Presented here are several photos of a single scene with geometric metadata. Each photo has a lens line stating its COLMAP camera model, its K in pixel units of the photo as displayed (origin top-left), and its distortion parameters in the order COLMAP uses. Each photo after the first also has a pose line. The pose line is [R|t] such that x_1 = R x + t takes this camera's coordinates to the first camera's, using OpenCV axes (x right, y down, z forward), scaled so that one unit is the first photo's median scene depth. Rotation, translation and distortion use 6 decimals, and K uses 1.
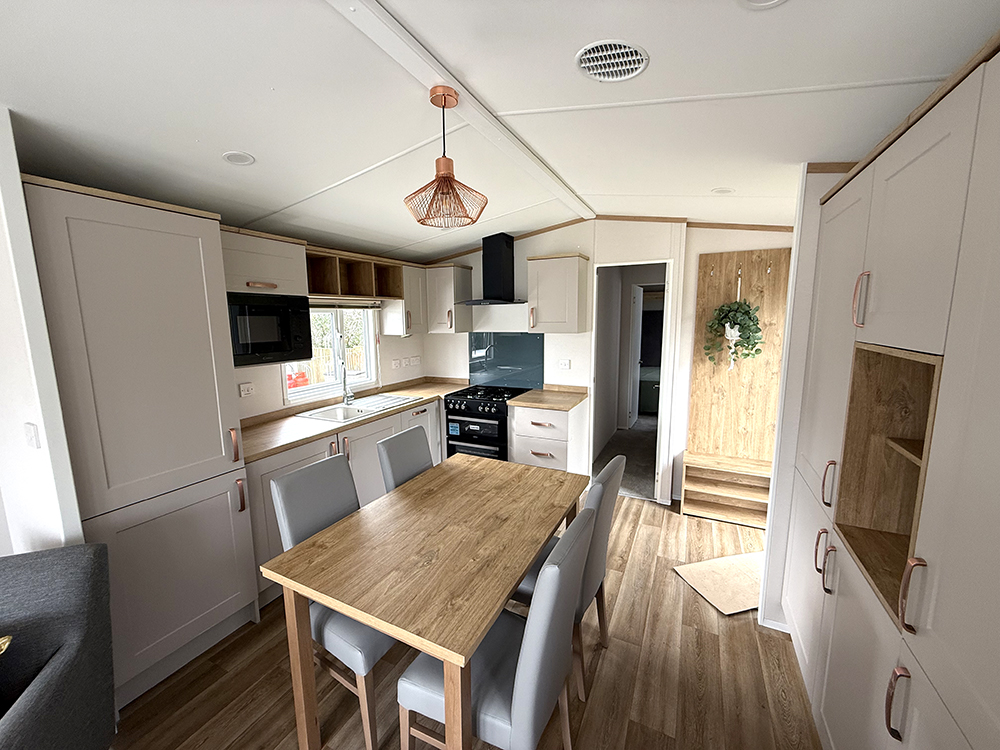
lens RADIAL K [[396.2, 0, 504.7], [0, 396.2, 373.1], [0, 0, 1]] dist [0.007159, -0.000334]
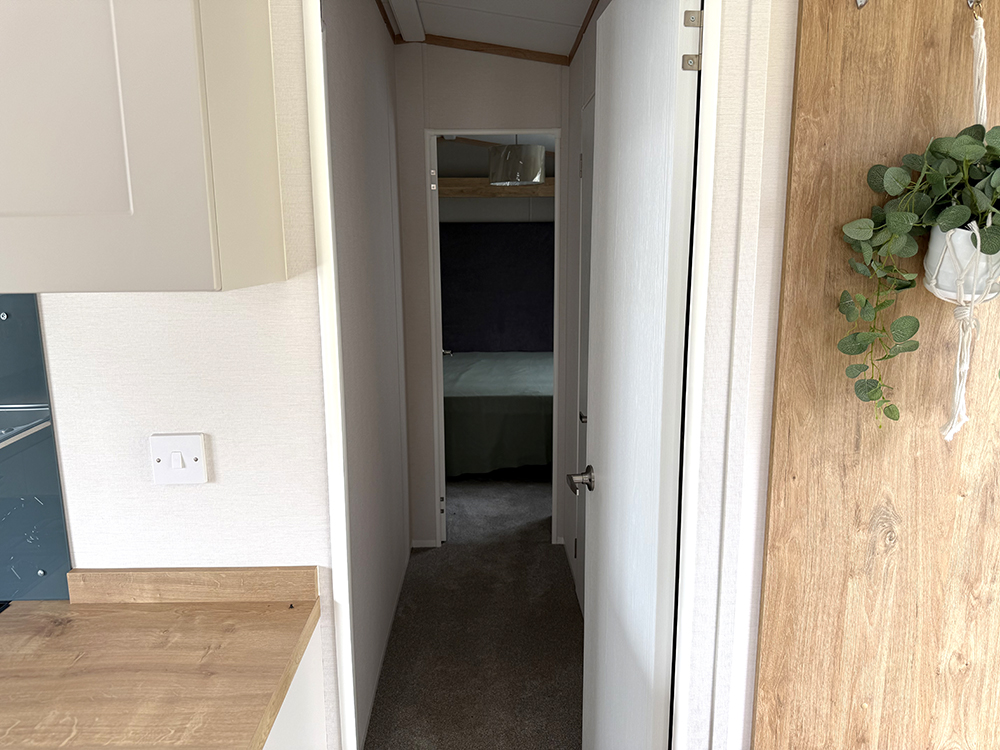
lens RADIAL K [[715.7, 0, 503.9], [0, 715.7, 374.4], [0, 0, 1]] dist [0.031777, -0.005959]
pose [[0.892541, -0.077872, 0.444192, 0.155072], [0.064585, 0.996897, 0.044992, -0.074043], [-0.446318, -0.011468, 0.894801, 0.703683]]
